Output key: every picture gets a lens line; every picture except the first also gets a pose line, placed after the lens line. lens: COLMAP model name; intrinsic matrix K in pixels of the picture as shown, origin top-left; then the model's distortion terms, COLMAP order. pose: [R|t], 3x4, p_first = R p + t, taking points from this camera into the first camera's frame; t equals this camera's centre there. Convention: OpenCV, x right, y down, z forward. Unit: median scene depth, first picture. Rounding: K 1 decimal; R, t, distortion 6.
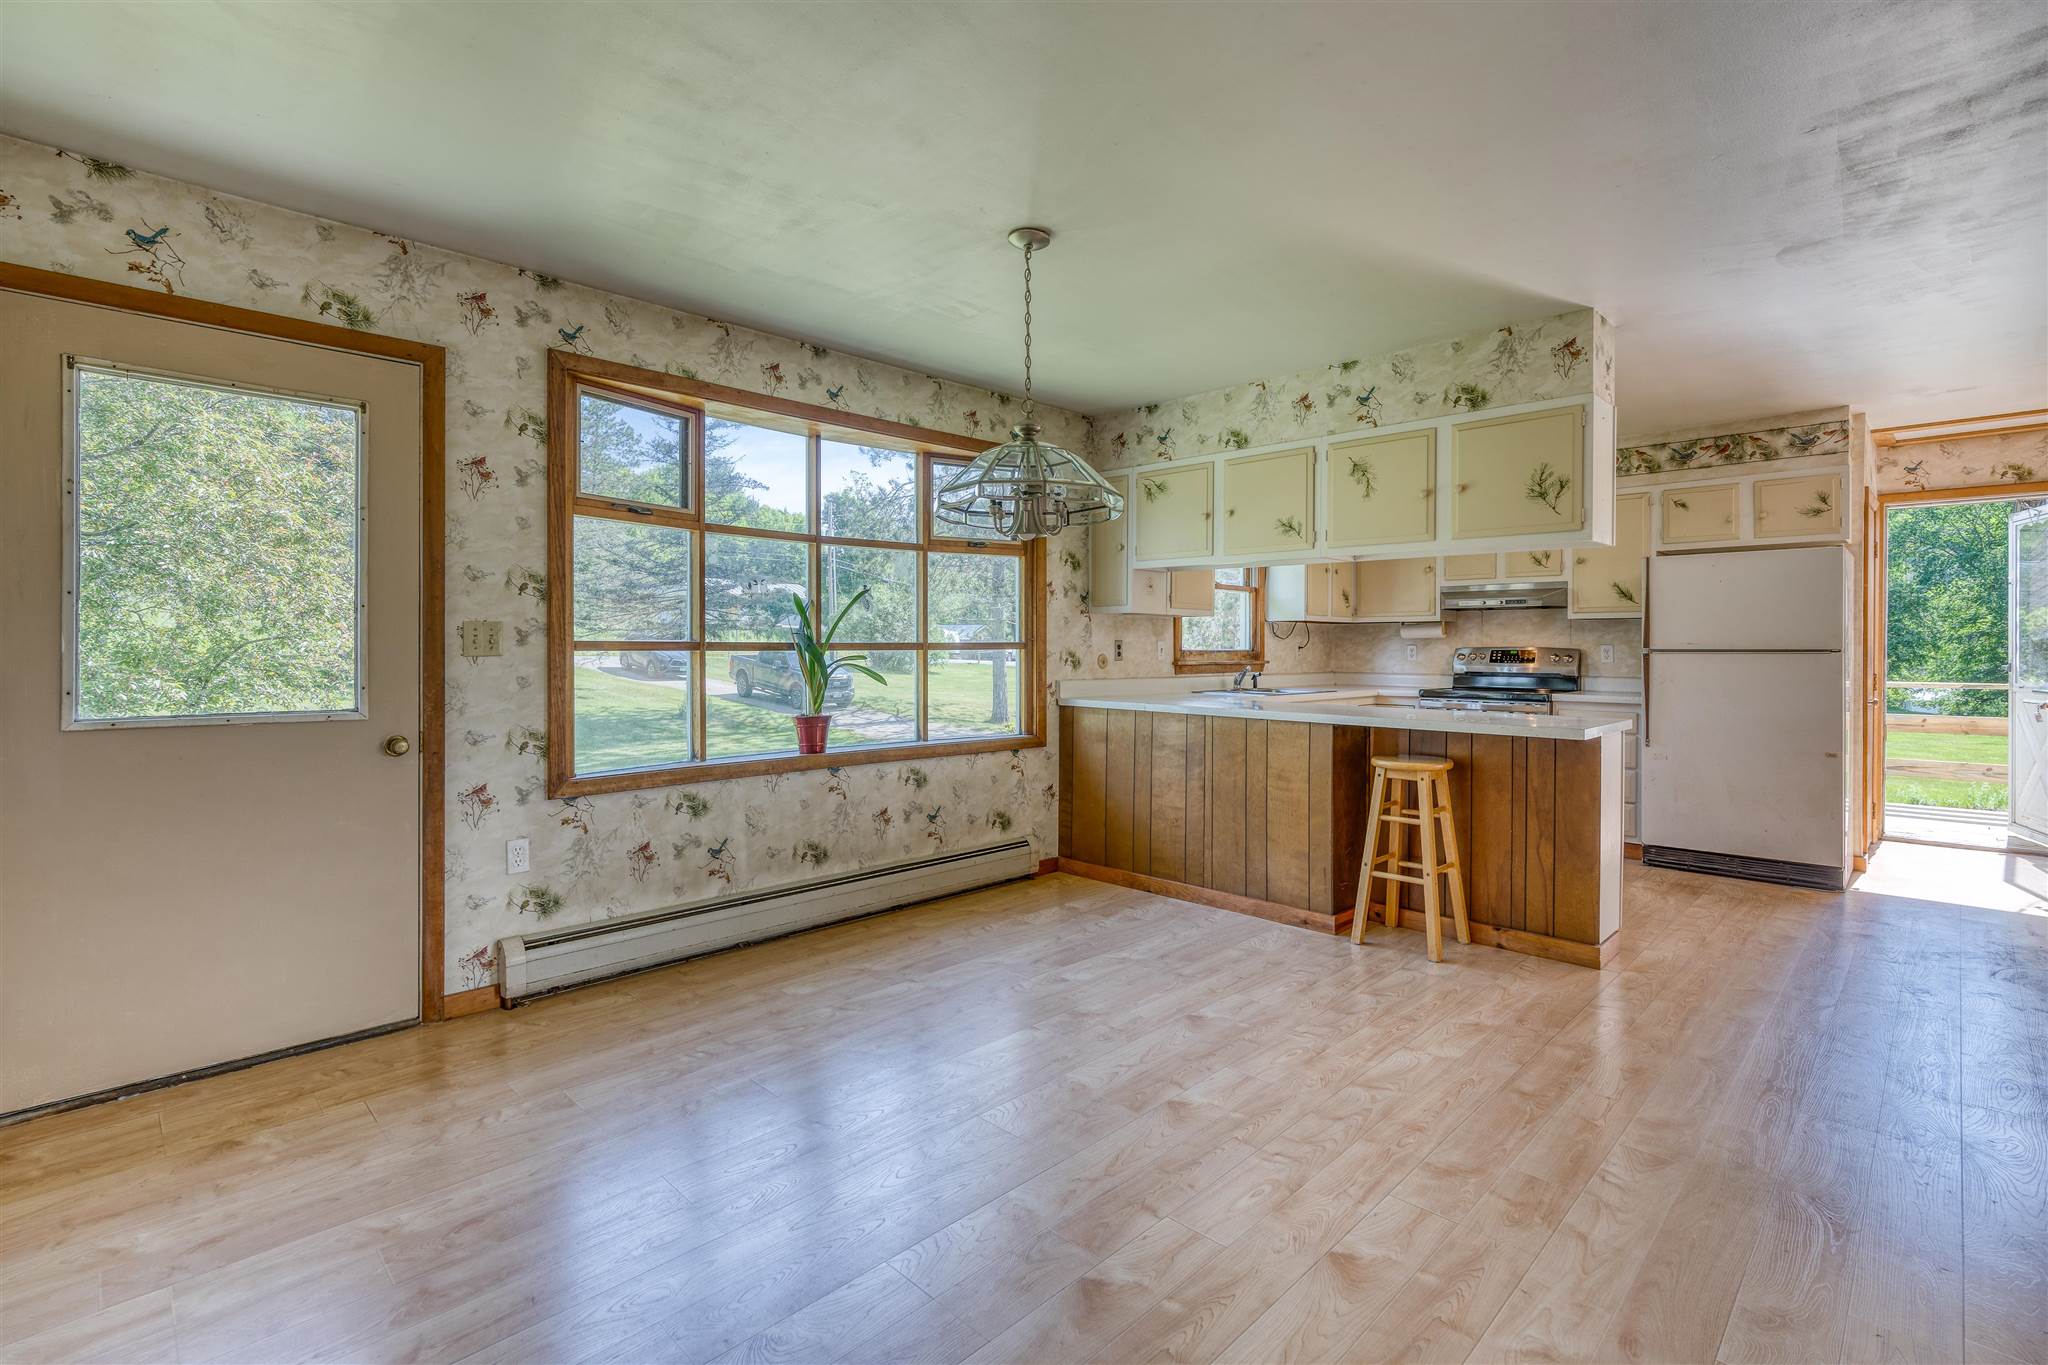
lens RADIAL K [[930.7, 0, 1027.6], [0, 930.7, 653.9], [0, 0, 1]] dist [-0.009472, 0.001266]
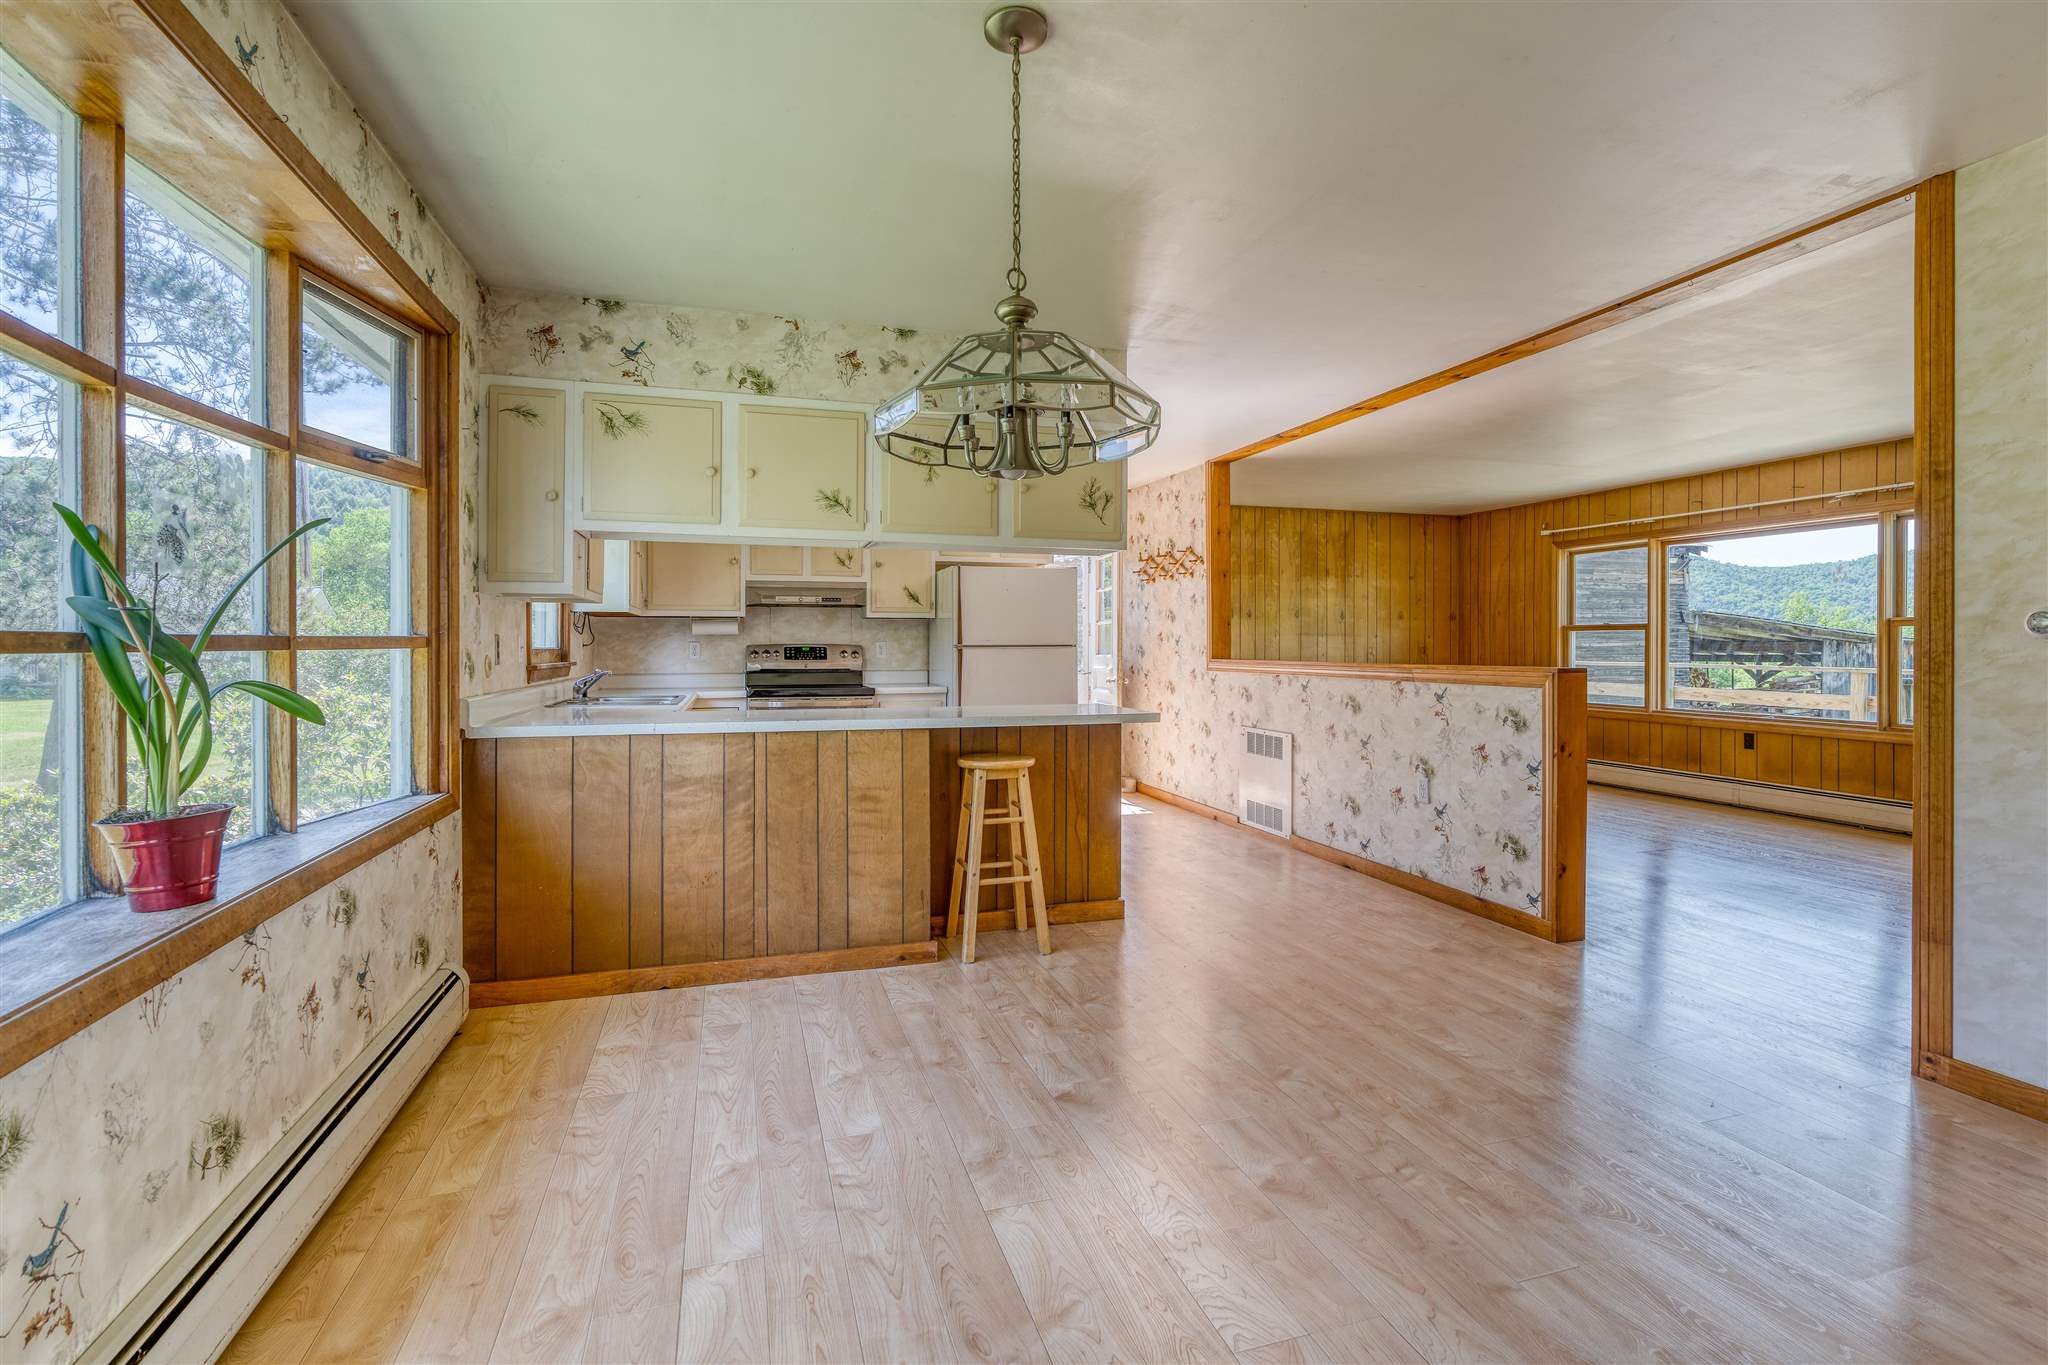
lens RADIAL K [[930.7, 0, 1016.4], [0, 930.7, 652.5], [0, 0, 1]] dist [-0.009472, 0.001266]
pose [[0.476422, -0.010701, 0.879151, -0.418186], [0.009771, 0.999929, 0.006877, -0.003733], [-0.879162, 0.005314, 0.476493, 0.489679]]
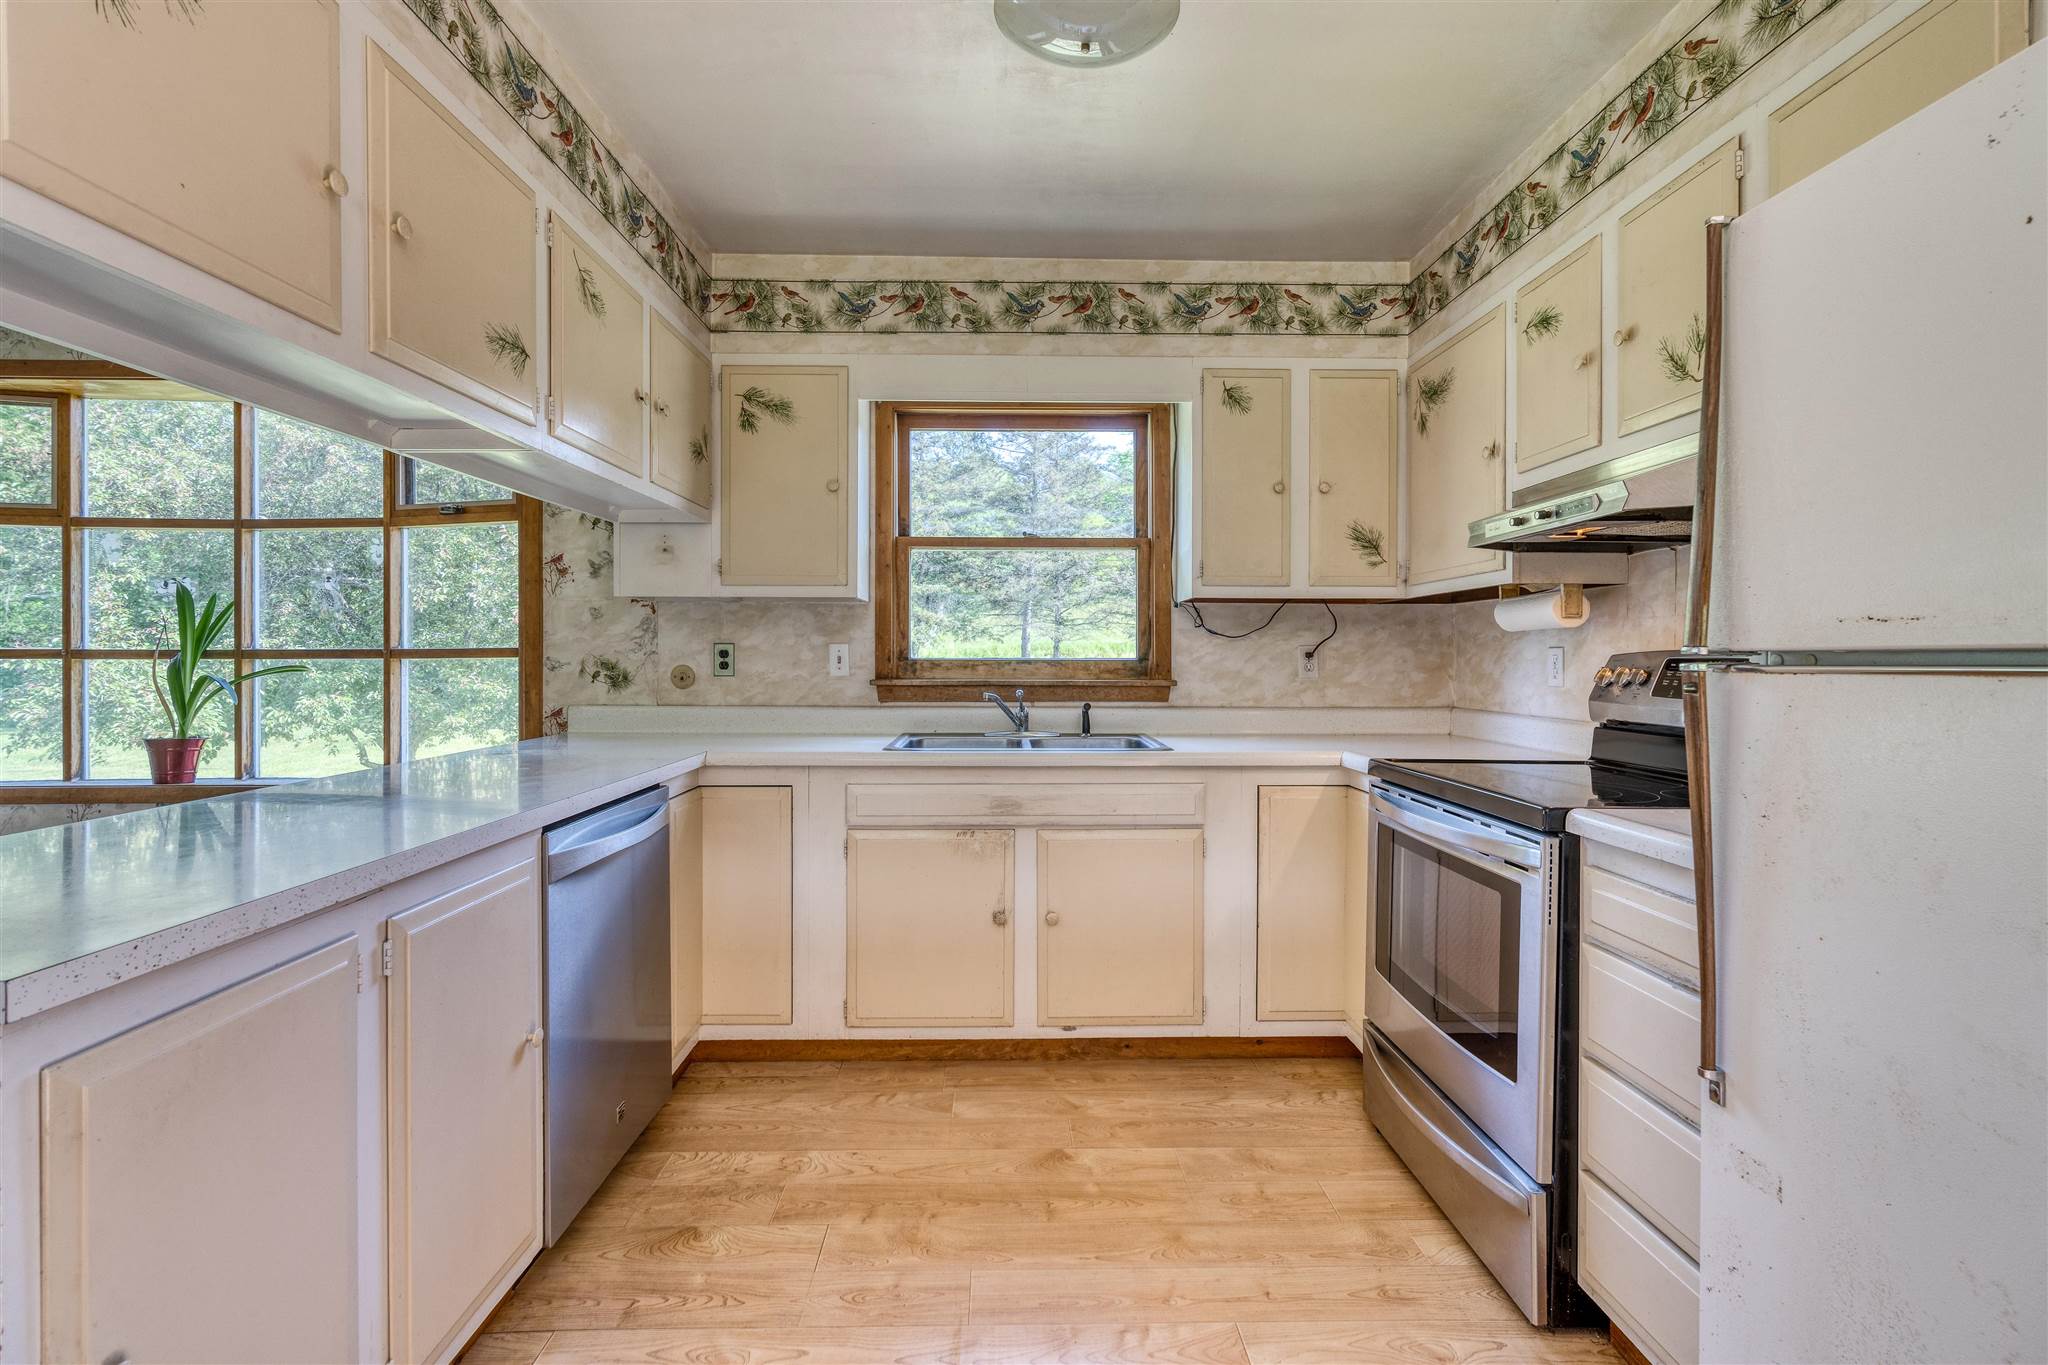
lens RADIAL K [[930.7, 0, 1023.5], [0, 930.7, 671.7], [0, 0, 1]] dist [-0.009472, 0.001266]
pose [[0.717419, -0.000619, -0.696642, 0.897403], [-0.004932, 0.999970, -0.005969, 0.009318], [0.696624, 0.007718, 0.717395, 0.957462]]
